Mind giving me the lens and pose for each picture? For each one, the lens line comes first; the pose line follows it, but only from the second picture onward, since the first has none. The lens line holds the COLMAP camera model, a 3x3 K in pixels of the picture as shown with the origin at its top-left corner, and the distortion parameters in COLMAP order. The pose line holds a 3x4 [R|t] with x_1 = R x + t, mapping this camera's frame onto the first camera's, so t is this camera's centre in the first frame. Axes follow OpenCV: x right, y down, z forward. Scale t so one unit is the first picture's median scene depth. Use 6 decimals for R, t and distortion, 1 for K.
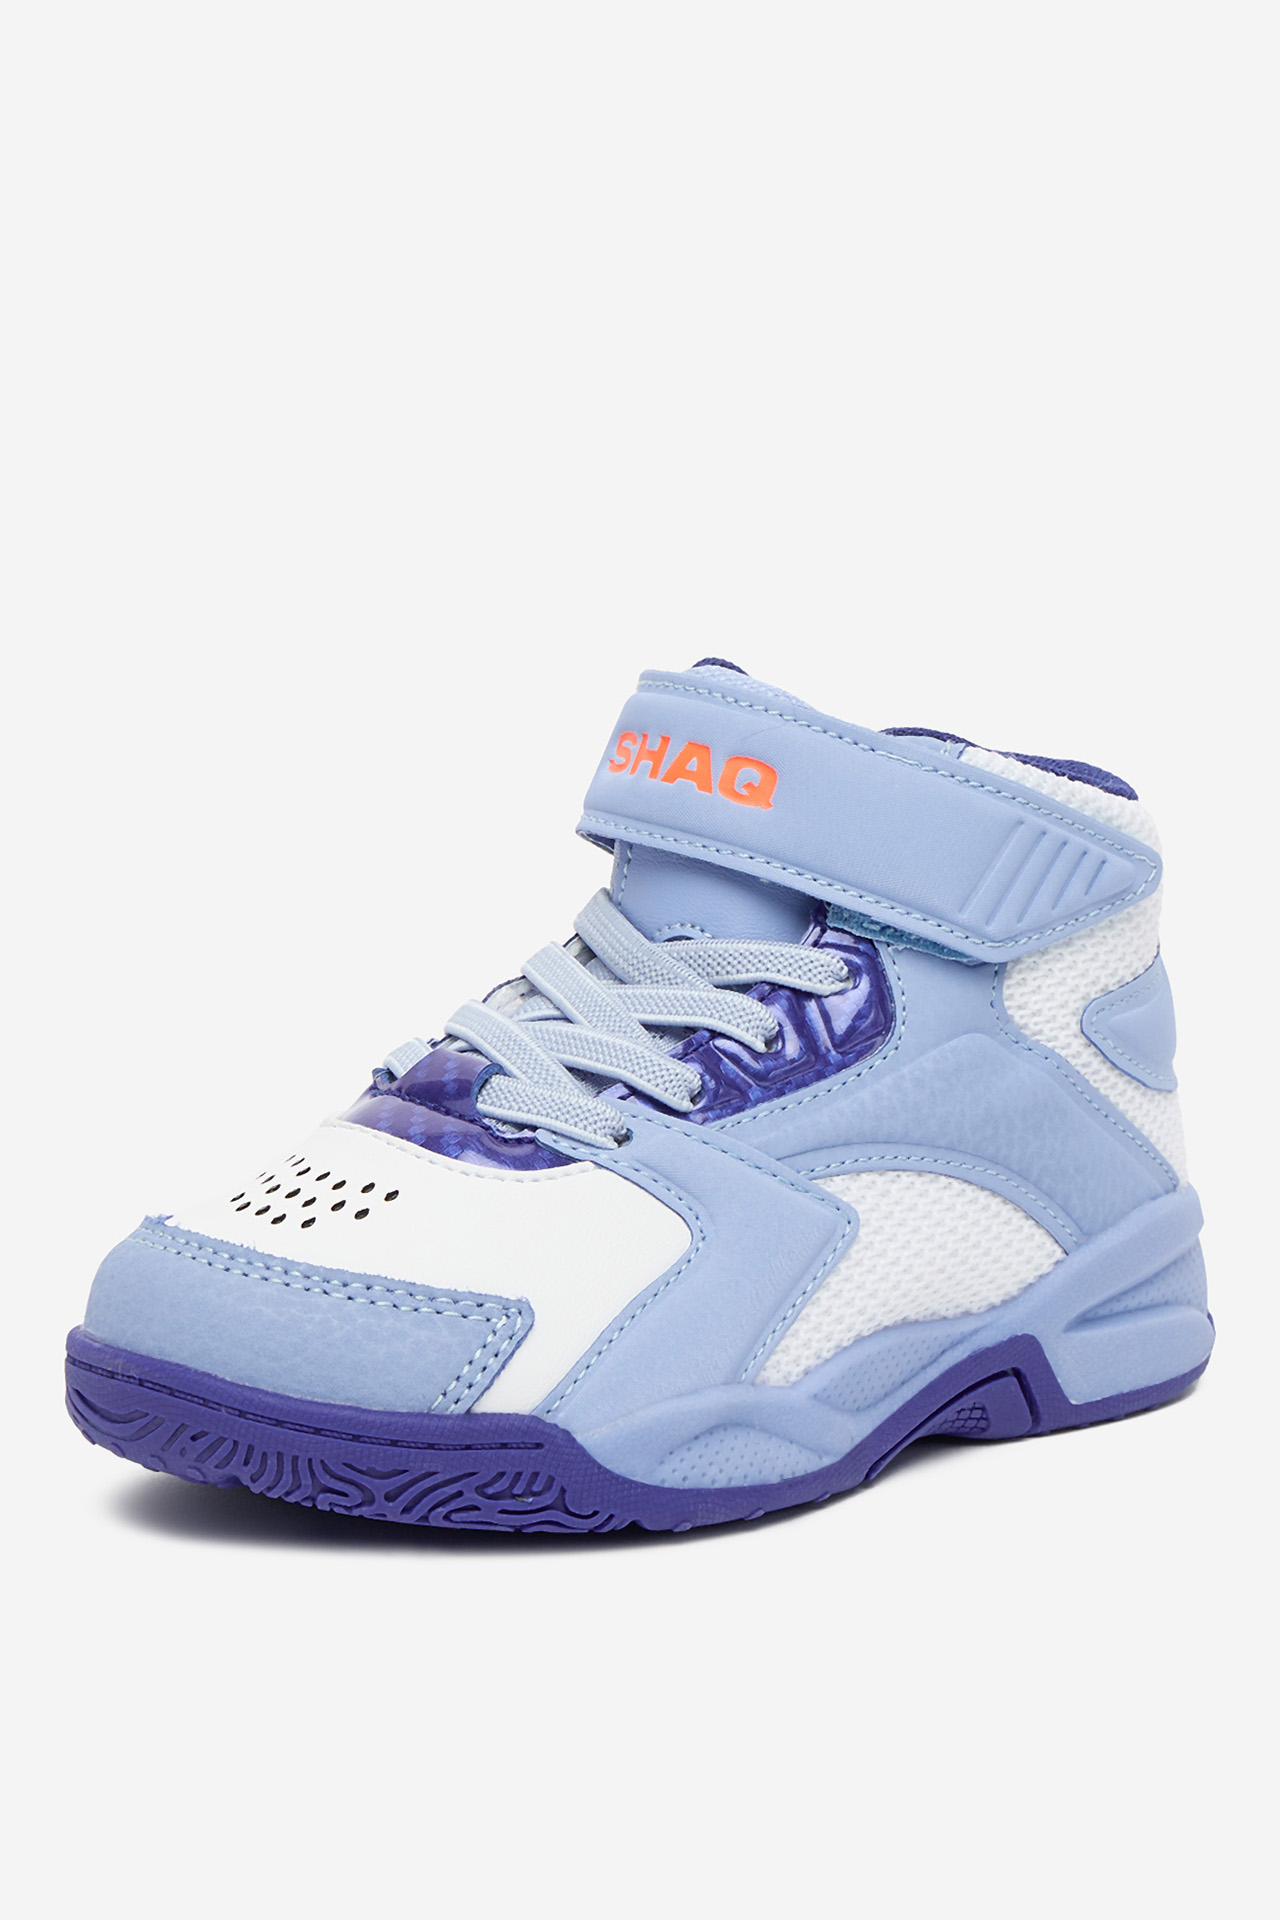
lens RADIAL K [[4639.4, 0, 640.0], [0, 4639.4, 960.0], [0, 0, 1]] dist [-0.011963, -0.146411]
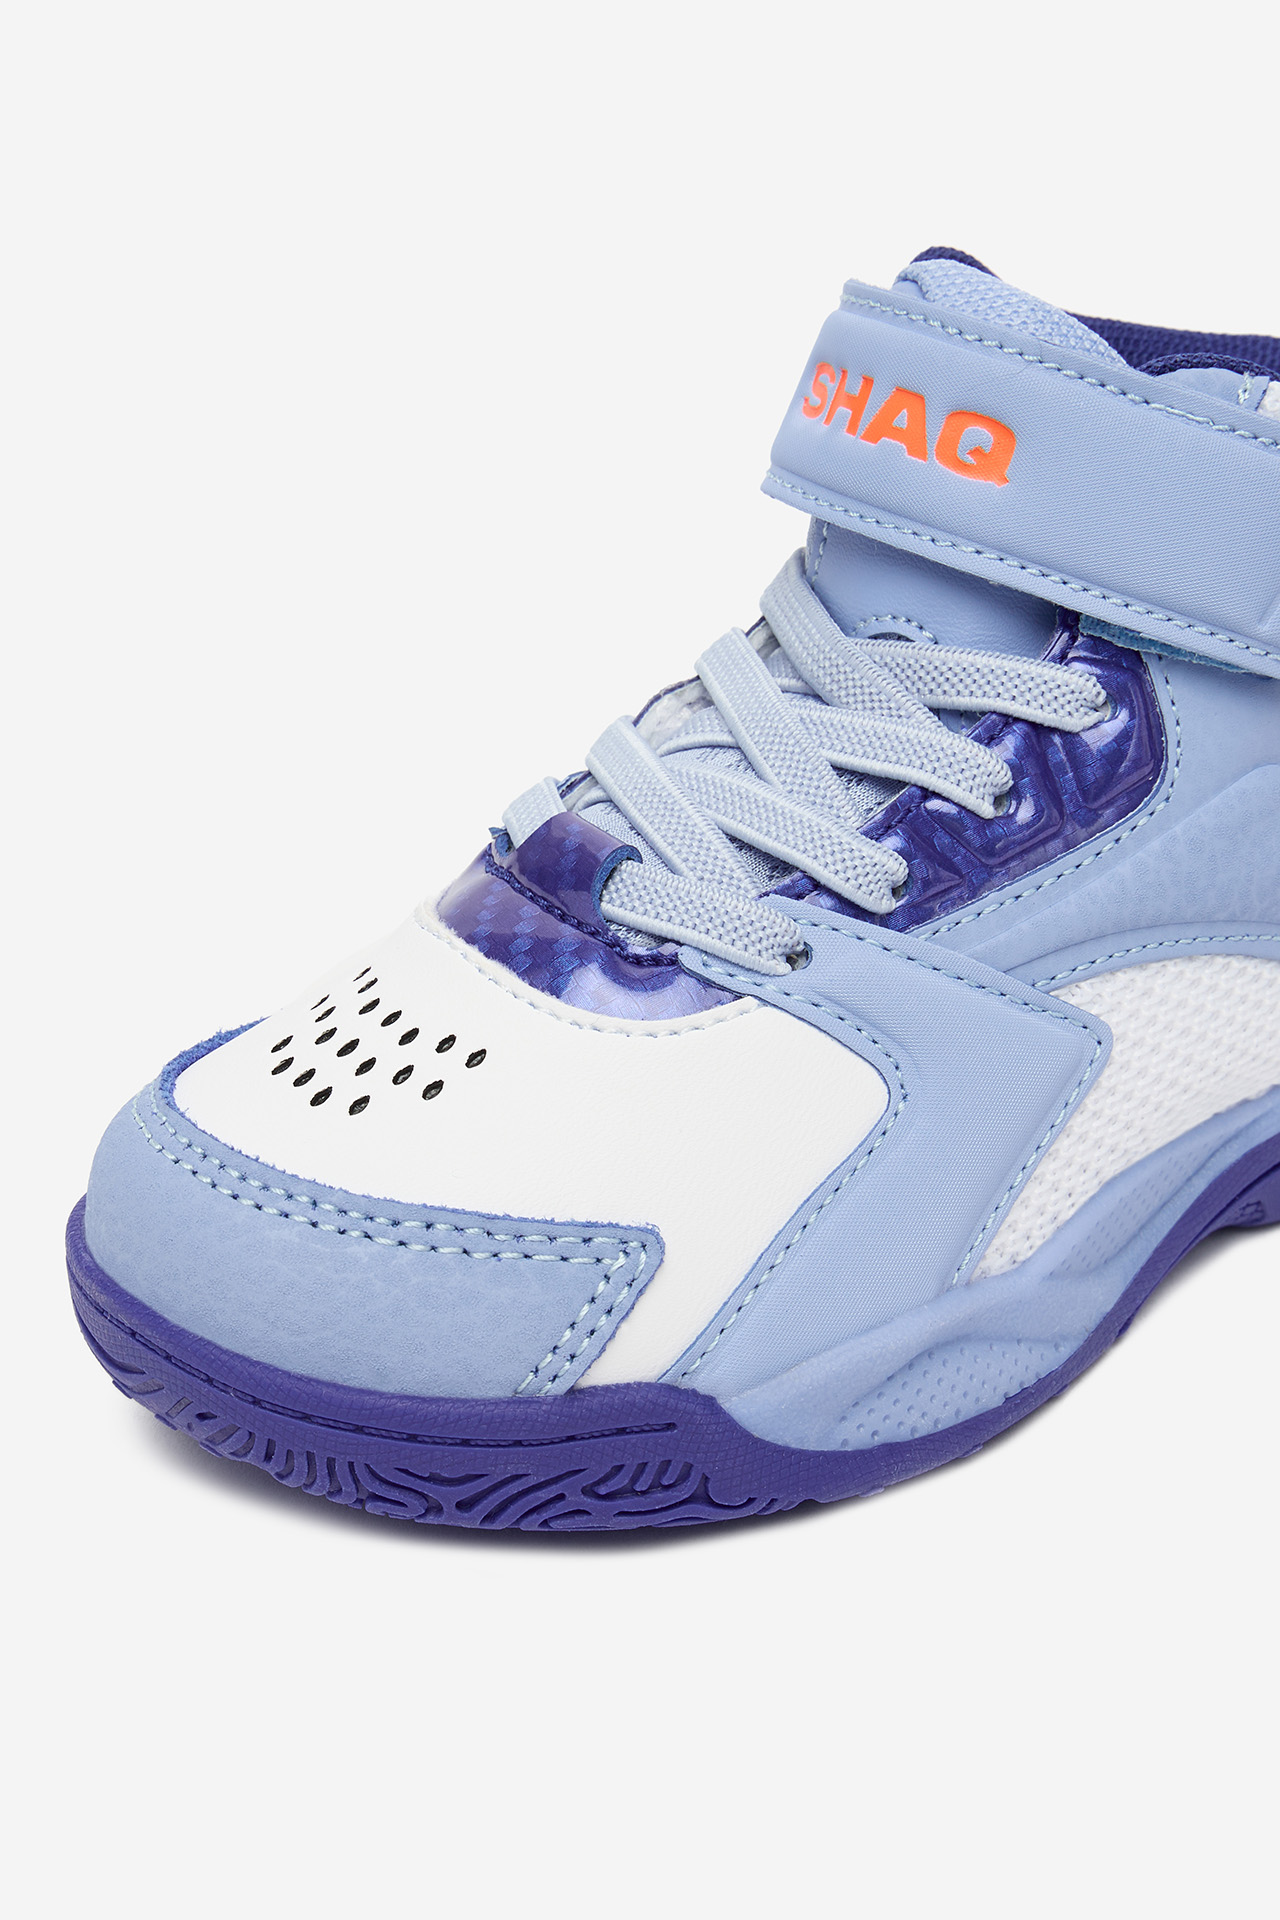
lens RADIAL K [[2517.7, 0, 640.0], [0, 2517.7, 960.0], [0, 0, 1]] dist [-0.001807, -0.004559]
pose [[0.993888, 0.010053, -0.109934, 0.015500], [0.017701, 0.968447, 0.248589, -0.061922], [0.108964, -0.249016, 0.962350, 0.605418]]
